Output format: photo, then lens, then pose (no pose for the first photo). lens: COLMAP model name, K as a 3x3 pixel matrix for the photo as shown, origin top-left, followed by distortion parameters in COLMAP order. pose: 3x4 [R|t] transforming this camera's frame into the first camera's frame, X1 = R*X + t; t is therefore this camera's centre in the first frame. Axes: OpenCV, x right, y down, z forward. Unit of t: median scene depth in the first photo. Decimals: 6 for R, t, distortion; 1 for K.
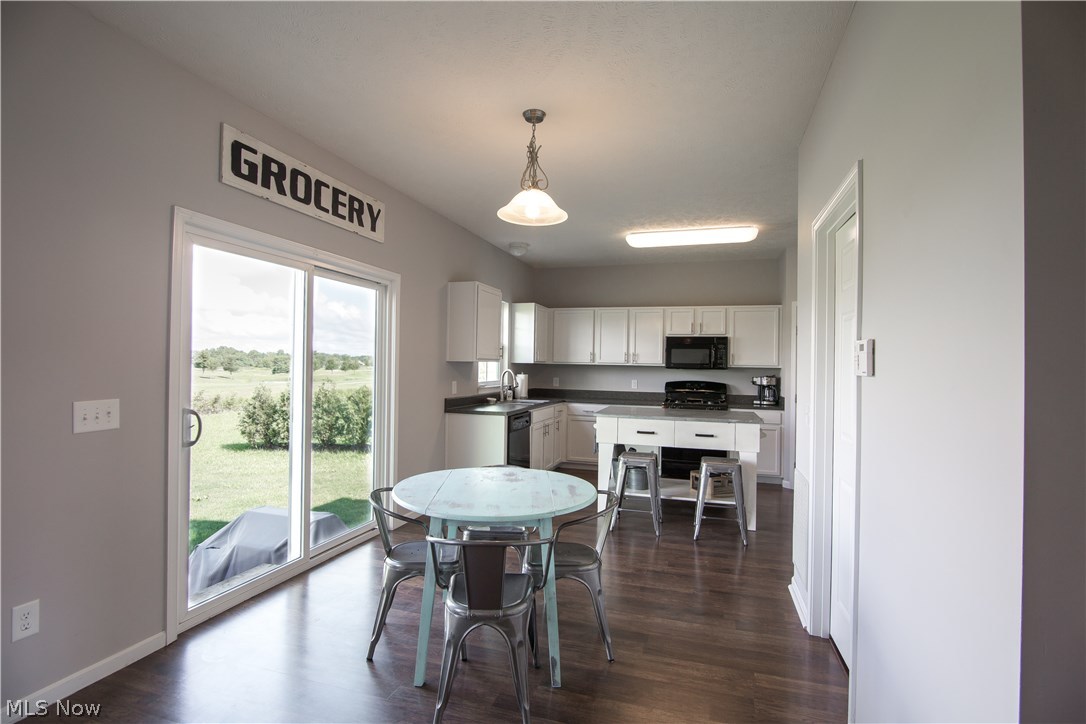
lens RADIAL K [[527.7, 0, 543.0], [0, 527.7, 362.0], [0, 0, 1]] dist [-0.015992, 0.000092]
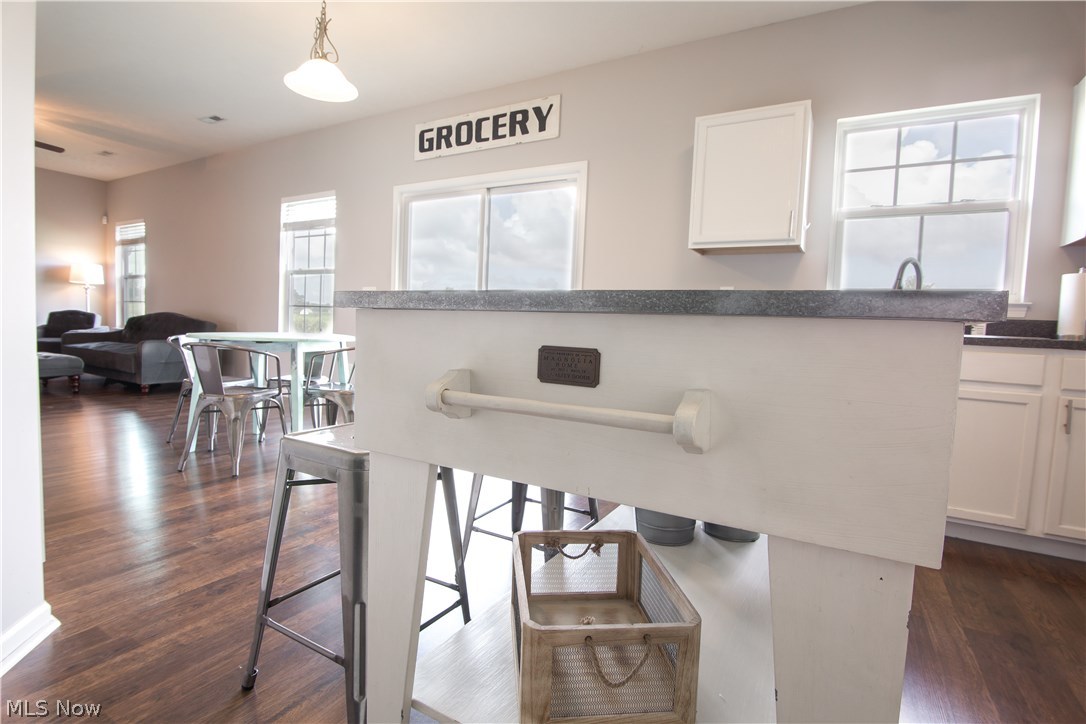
lens RADIAL K [[527.7, 0, 543.0], [0, 527.7, 362.0], [0, 0, 1]] dist [-0.015992, 0.000092]
pose [[-0.217465, 0.035270, -0.975431, 0.407009], [-0.040256, 0.998172, 0.045068, 0.087942], [0.975238, 0.049068, -0.215648, 0.753693]]
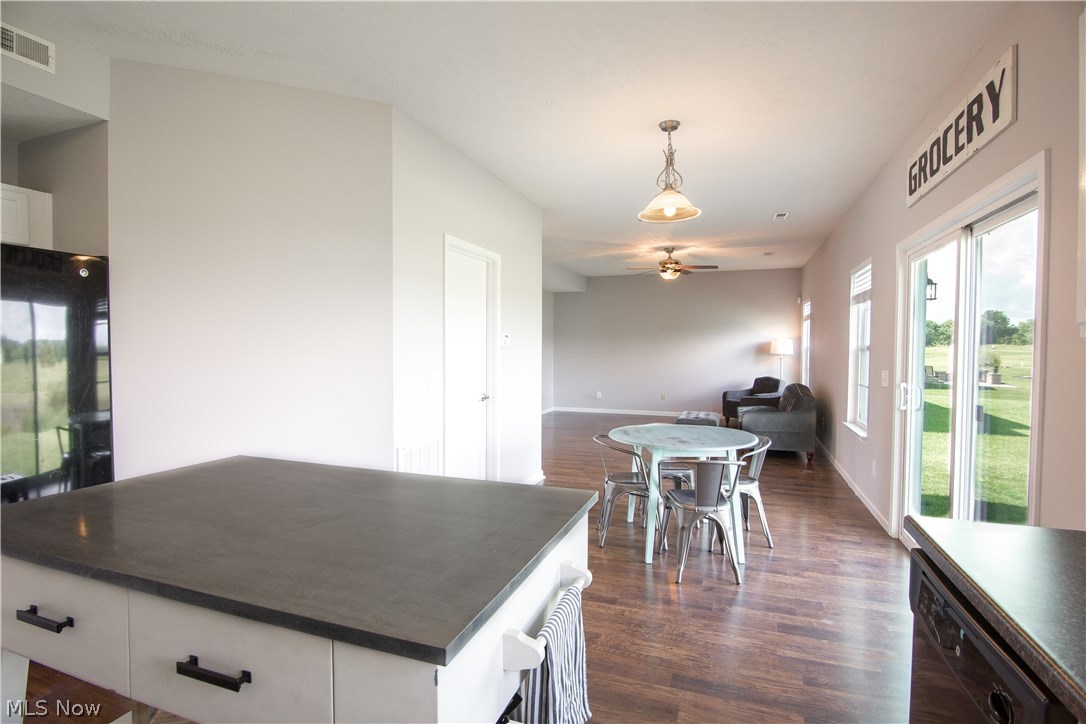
lens RADIAL K [[527.7, 0, 543.0], [0, 527.7, 362.0], [0, 0, 1]] dist [-0.015992, 0.000092]
pose [[-0.998920, -0.013730, 0.044387, 0.082435], [-0.012692, 0.999641, 0.023581, 0.002558], [-0.044695, 0.022992, -0.998736, 0.964480]]
